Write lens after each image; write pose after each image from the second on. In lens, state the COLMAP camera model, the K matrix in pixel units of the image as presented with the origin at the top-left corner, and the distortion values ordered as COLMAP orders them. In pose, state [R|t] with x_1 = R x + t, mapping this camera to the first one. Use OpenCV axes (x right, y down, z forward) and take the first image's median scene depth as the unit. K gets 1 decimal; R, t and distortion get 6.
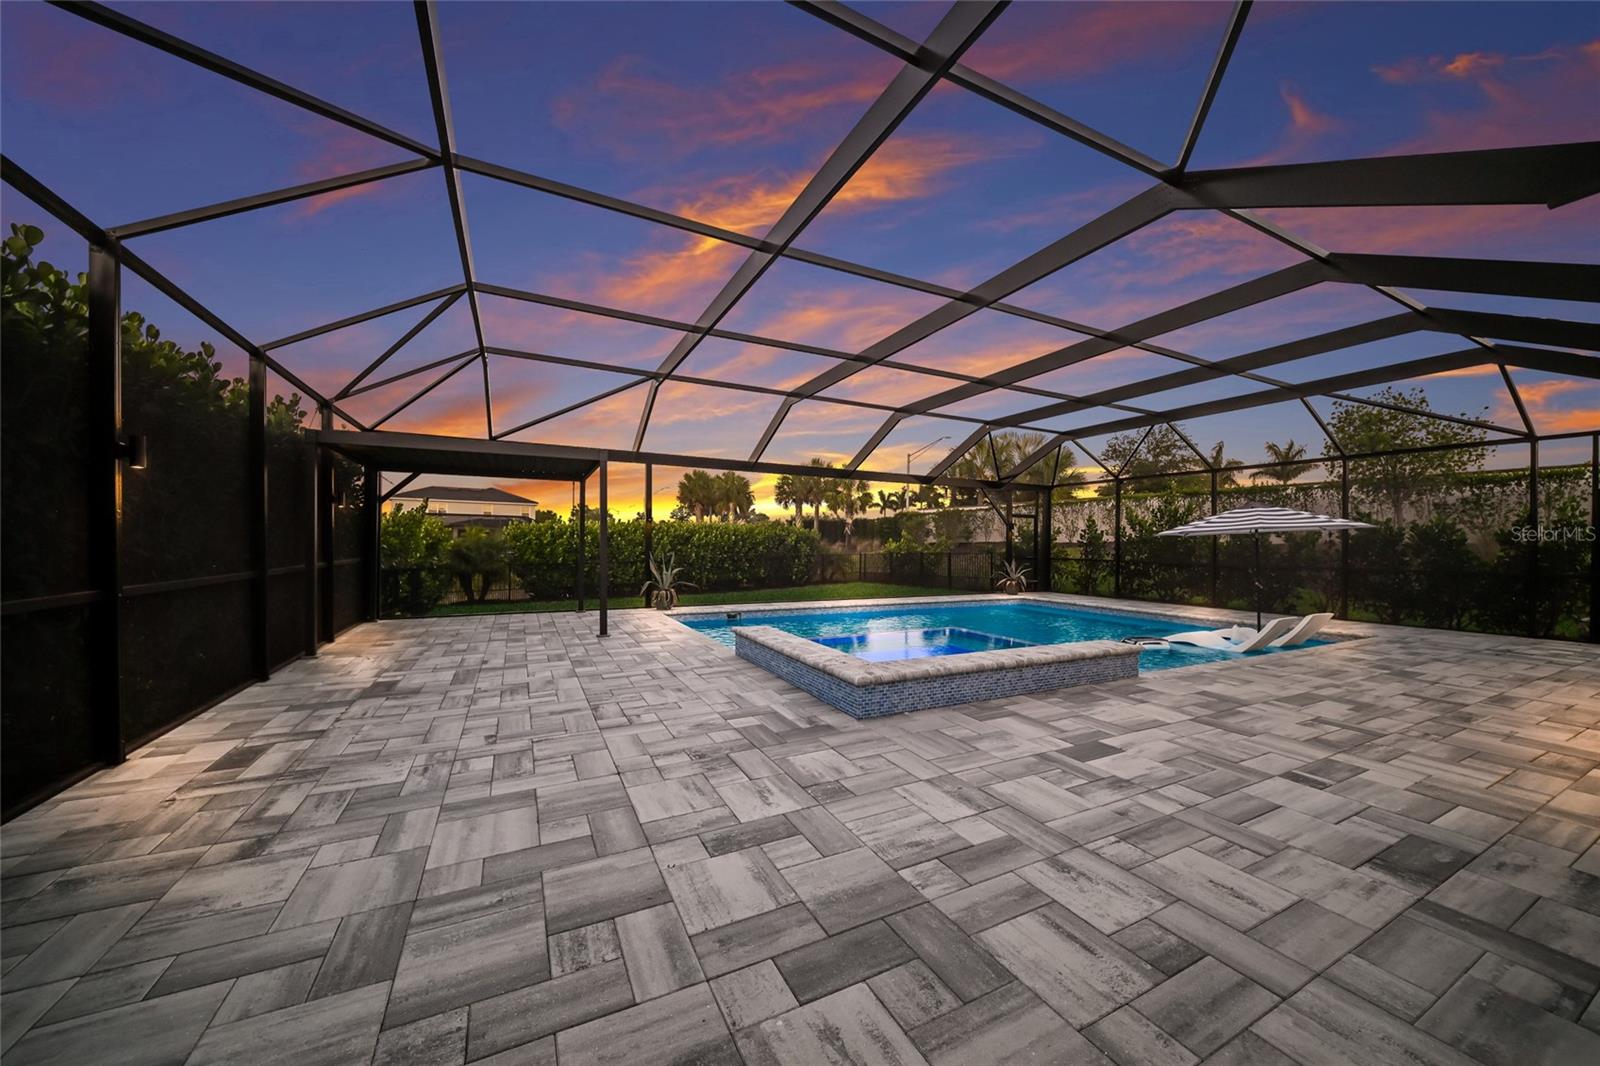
lens RADIAL K [[570.9, 0, 819.8], [0, 570.9, 545.7], [0, 0, 1]] dist [-0.004178, -0.002221]
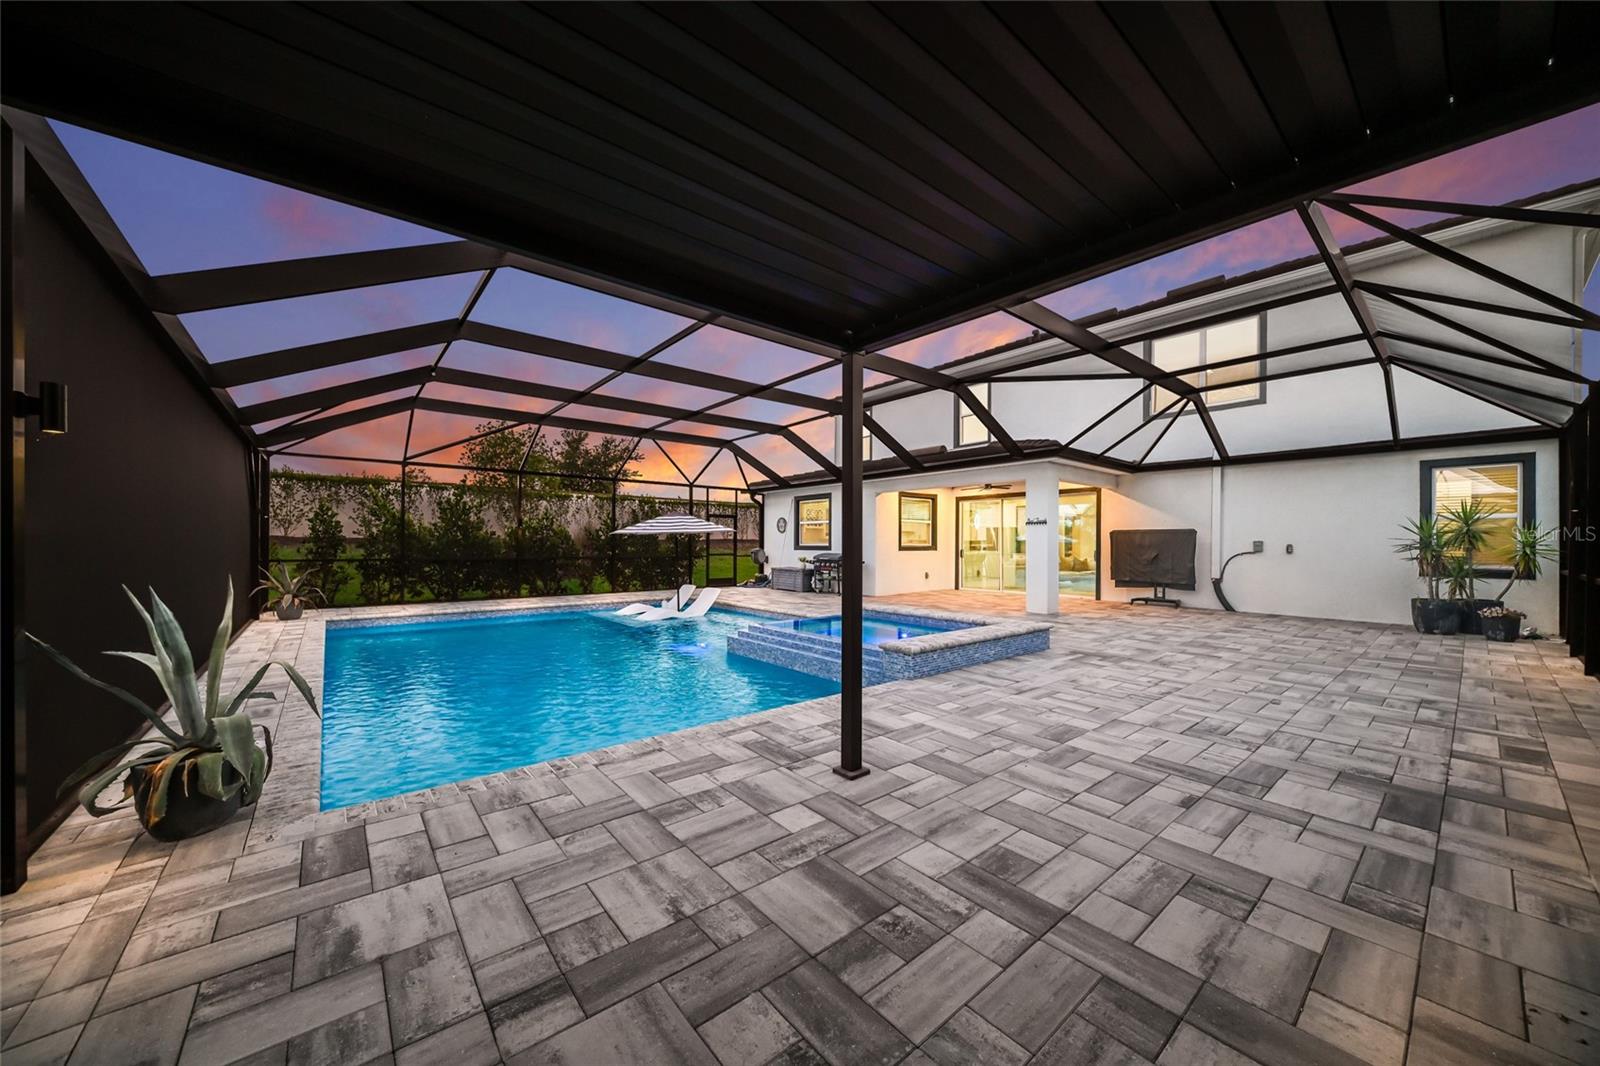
lens RADIAL K [[570.9, 0, 800.8], [0, 570.9, 542.7], [0, 0, 1]] dist [-0.004178, -0.002221]
pose [[-0.201966, -0.008371, 0.979357, -0.284202], [-0.004713, 0.999960, 0.007575, -0.005086], [-0.979381, -0.003086, -0.201998, 0.406778]]
